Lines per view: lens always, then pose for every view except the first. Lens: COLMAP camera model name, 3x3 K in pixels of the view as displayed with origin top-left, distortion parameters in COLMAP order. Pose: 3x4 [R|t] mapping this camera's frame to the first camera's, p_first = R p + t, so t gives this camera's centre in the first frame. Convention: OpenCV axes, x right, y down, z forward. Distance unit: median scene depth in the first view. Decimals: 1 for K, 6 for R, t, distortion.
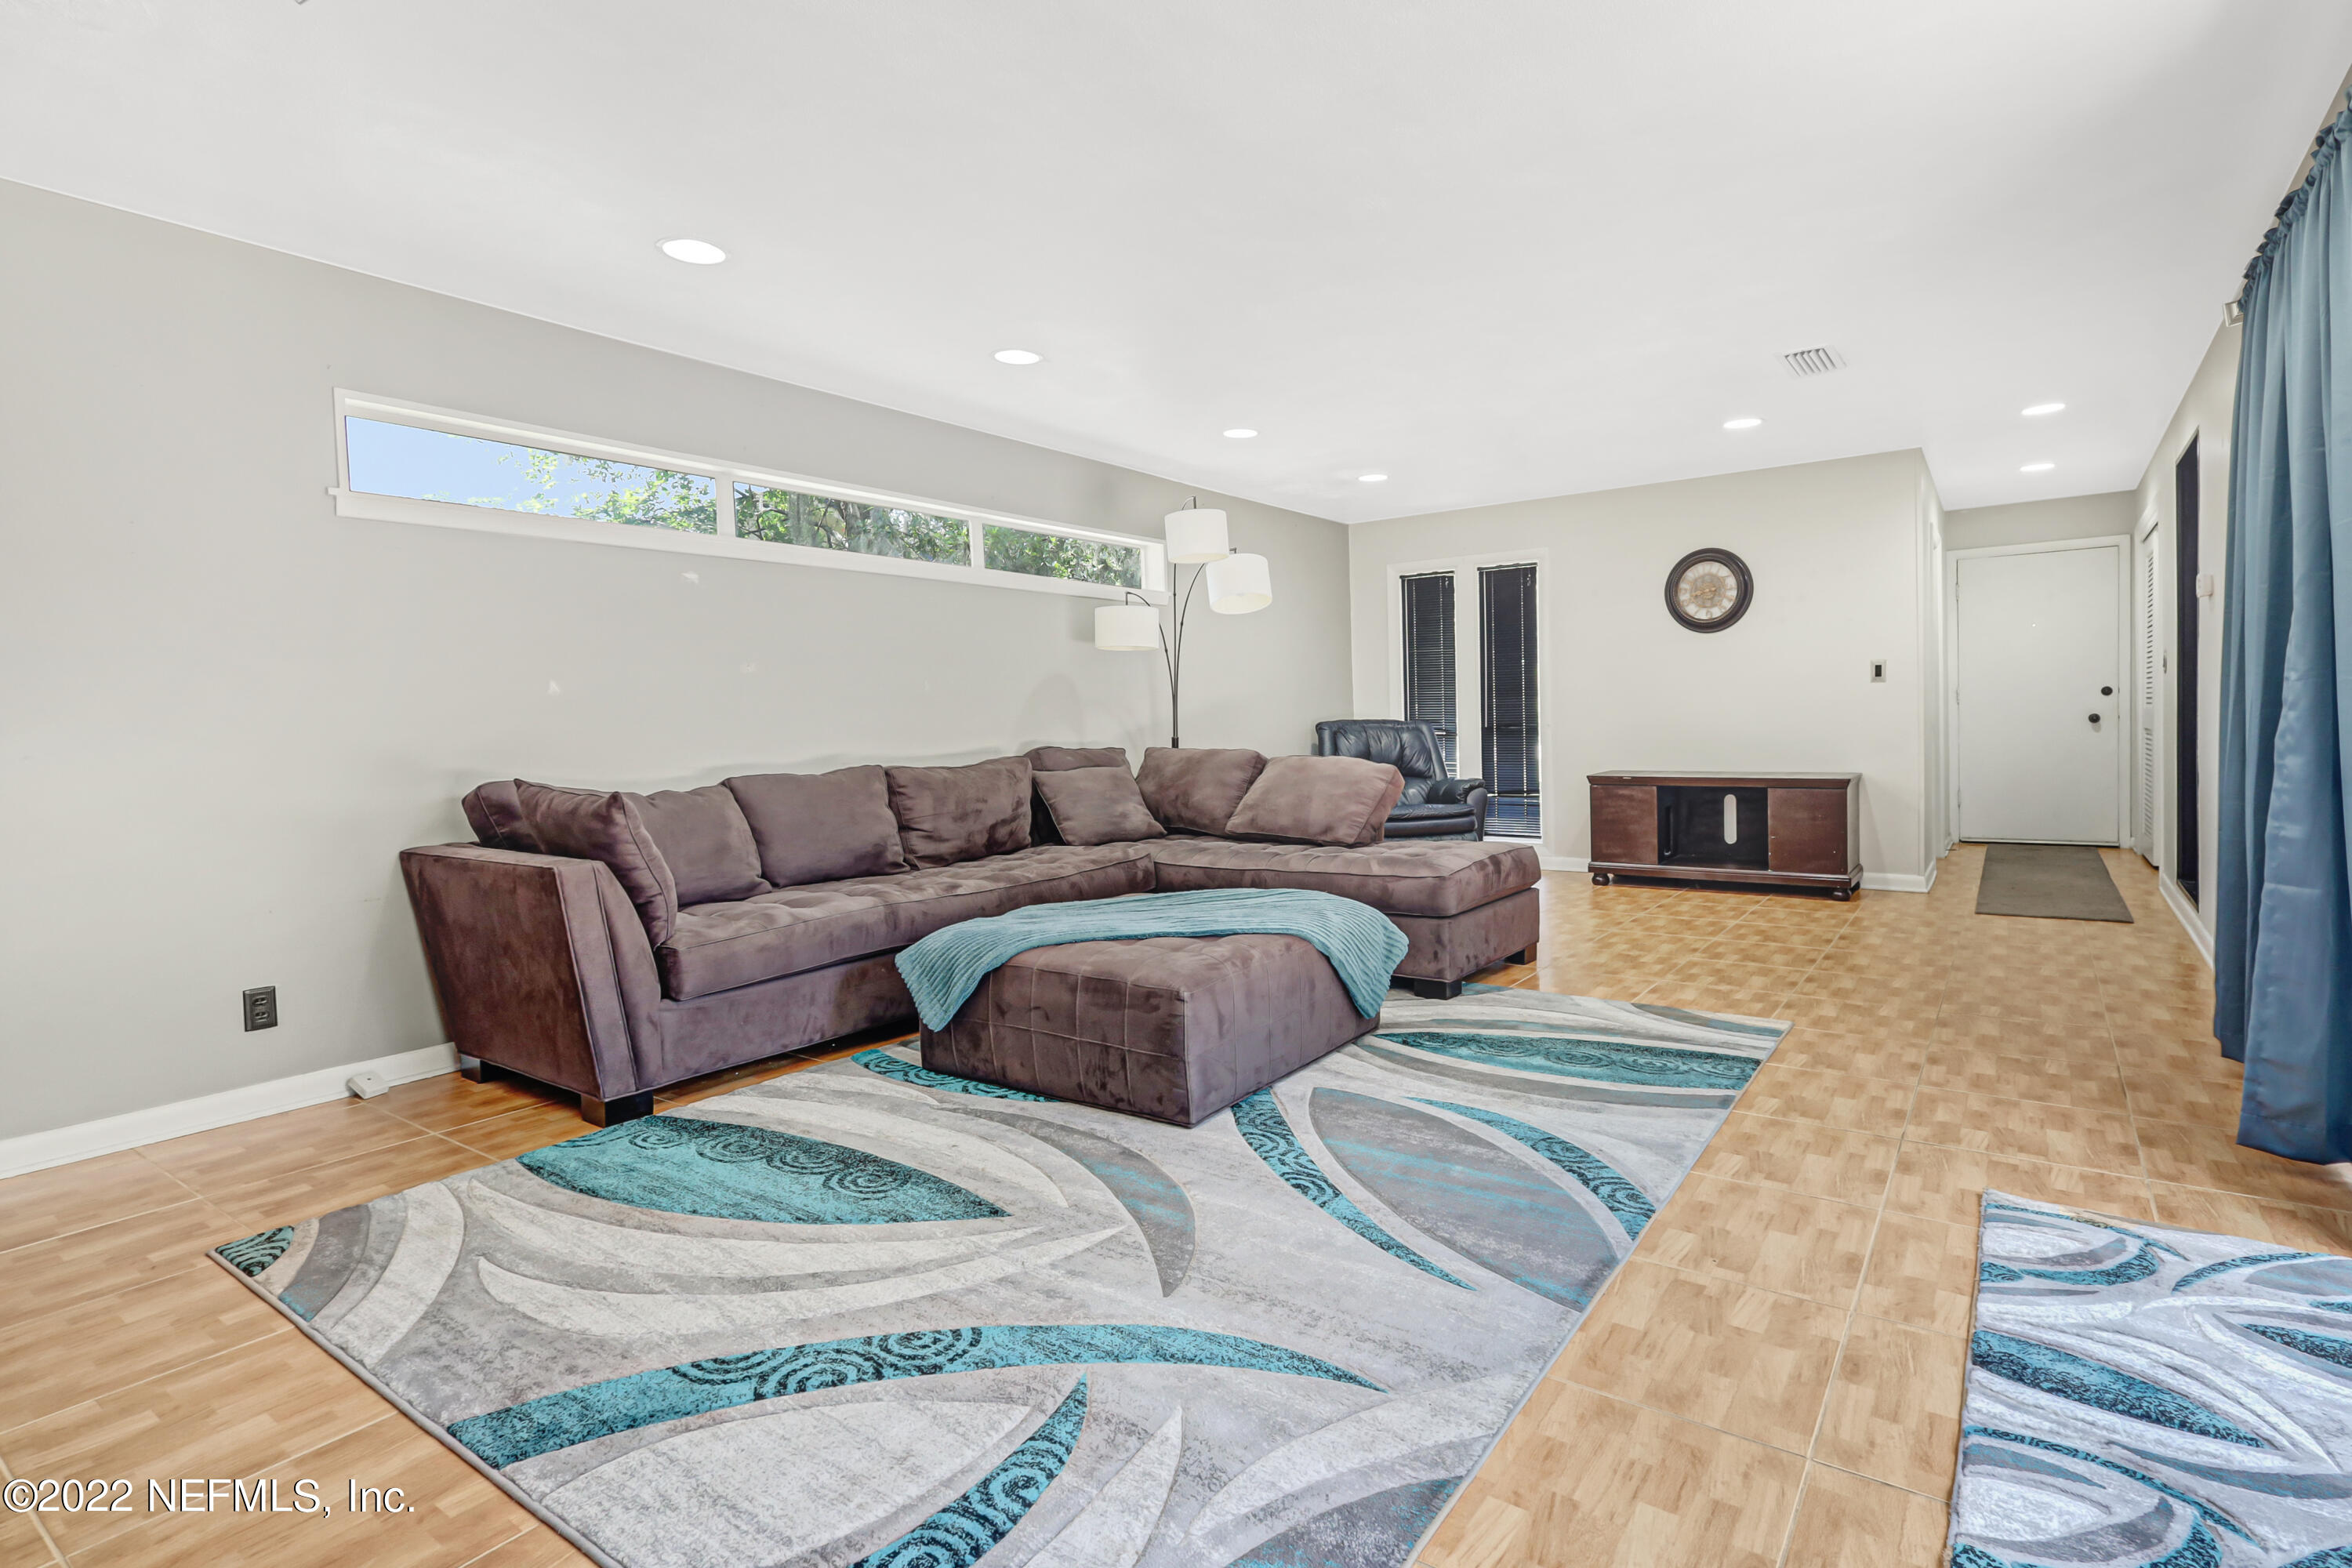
lens RADIAL K [[1141.7, 0, 1187.8], [0, 1141.7, 772.7], [0, 0, 1]] dist [-0.003366, 0.003684]
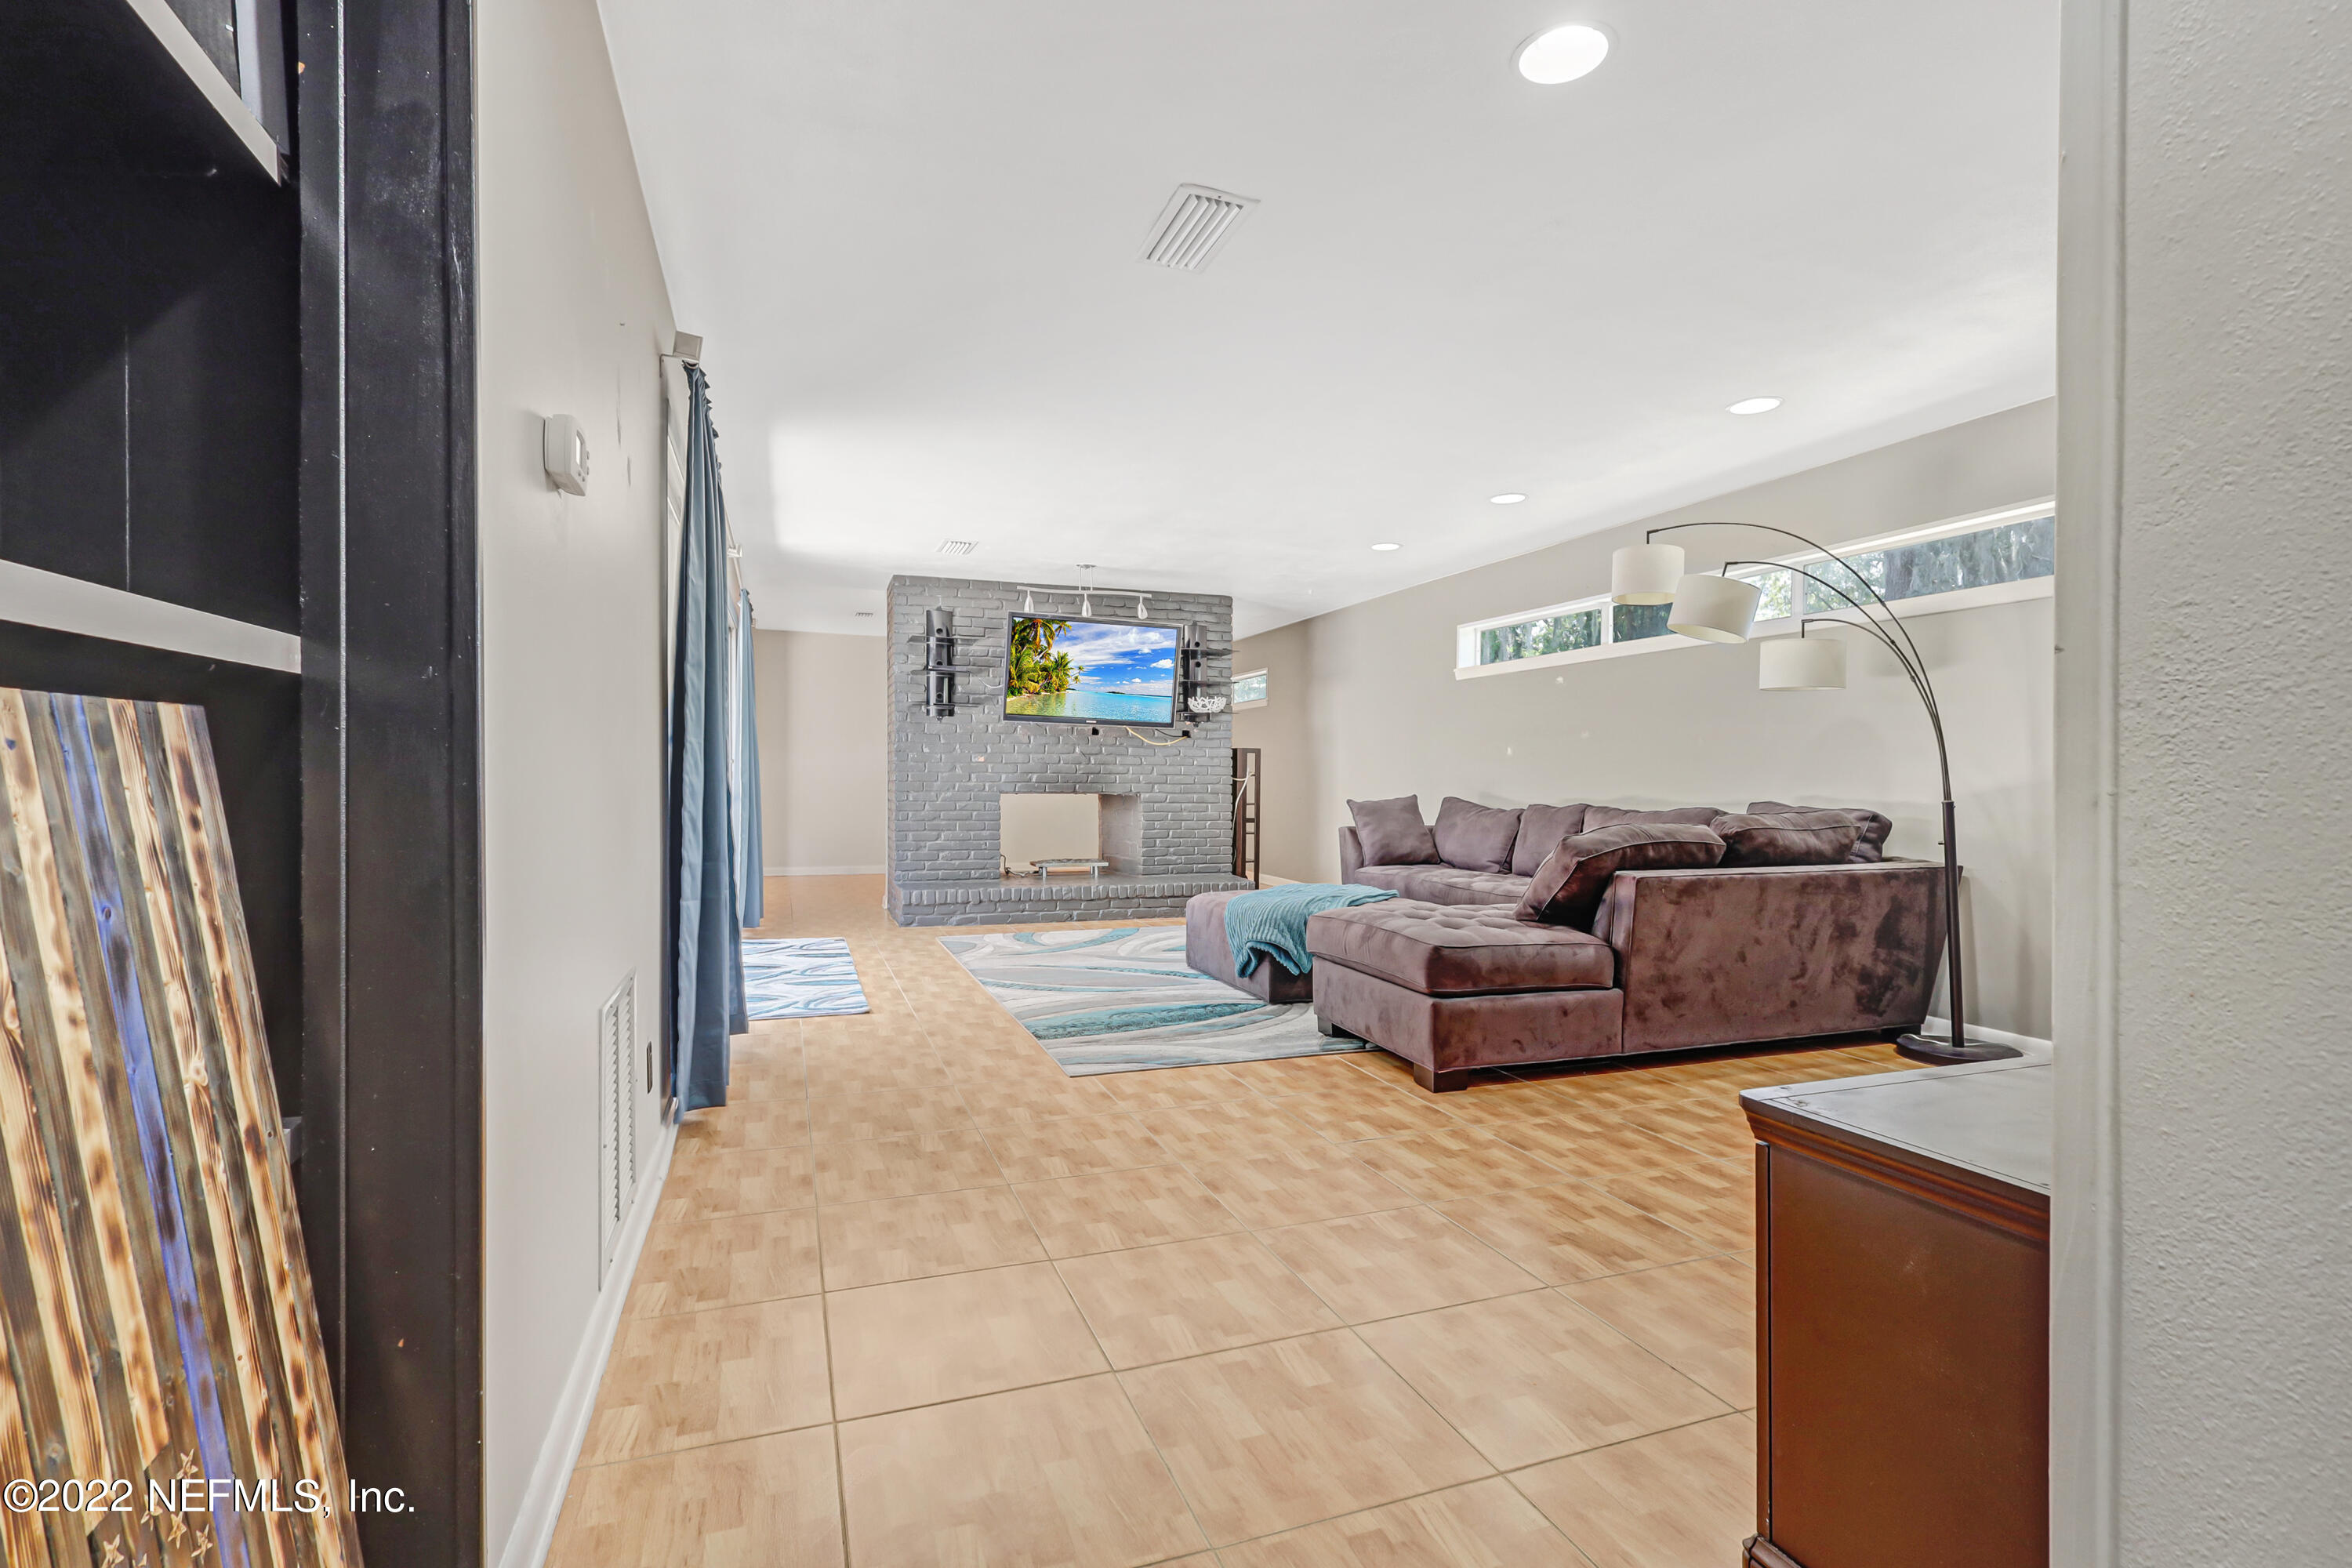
lens RADIAL K [[1141.7, 0, 1184.3], [0, 1141.7, 782.9], [0, 0, 1]] dist [-0.003366, 0.003684]
pose [[-0.539812, 0.018194, -0.841589, 1.923824], [-0.041135, 0.998002, 0.047960, -0.135076], [0.840780, 0.060508, -0.537985, 2.318322]]
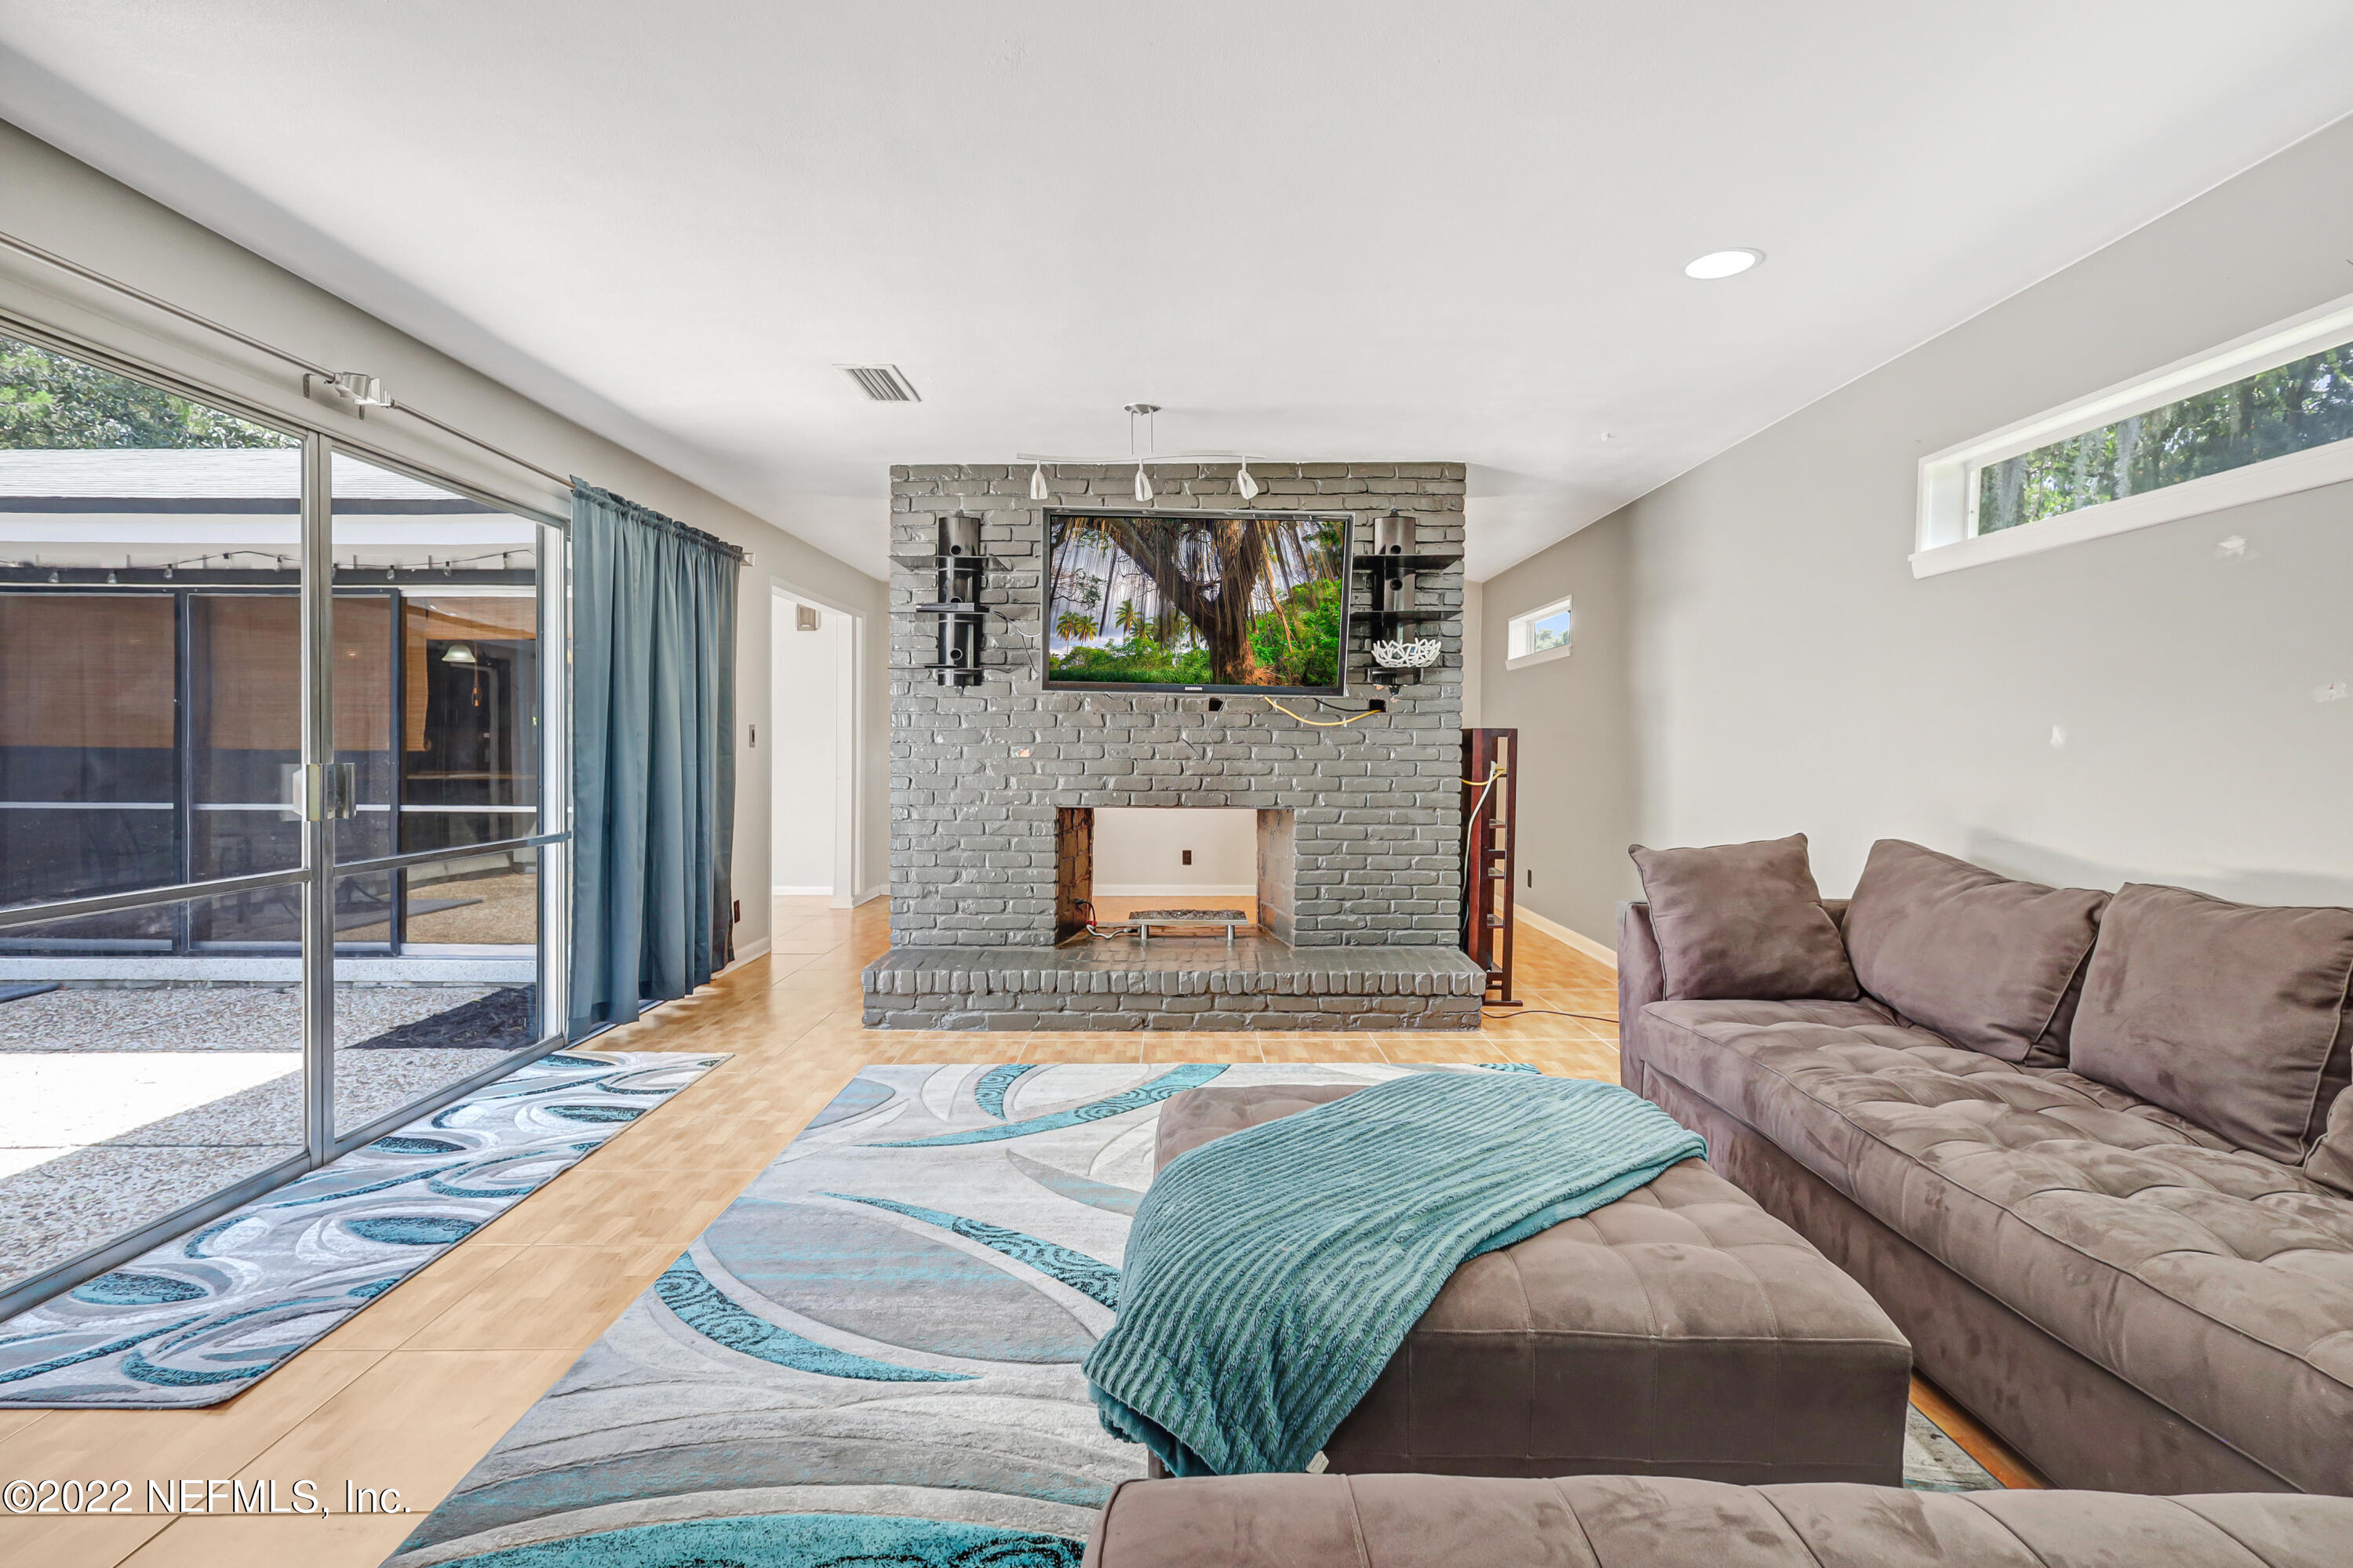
lens RADIAL K [[1142.1, 0, 1173.1], [0, 1142.1, 782.5], [0, 0, 1]] dist [-0.003366, 0.003684]
pose [[-0.801498, 0.037367, -0.596829, 0.575297], [-0.017274, 0.996183, 0.085568, -0.147912], [0.597748, 0.078892, -0.797793, 1.878344]]
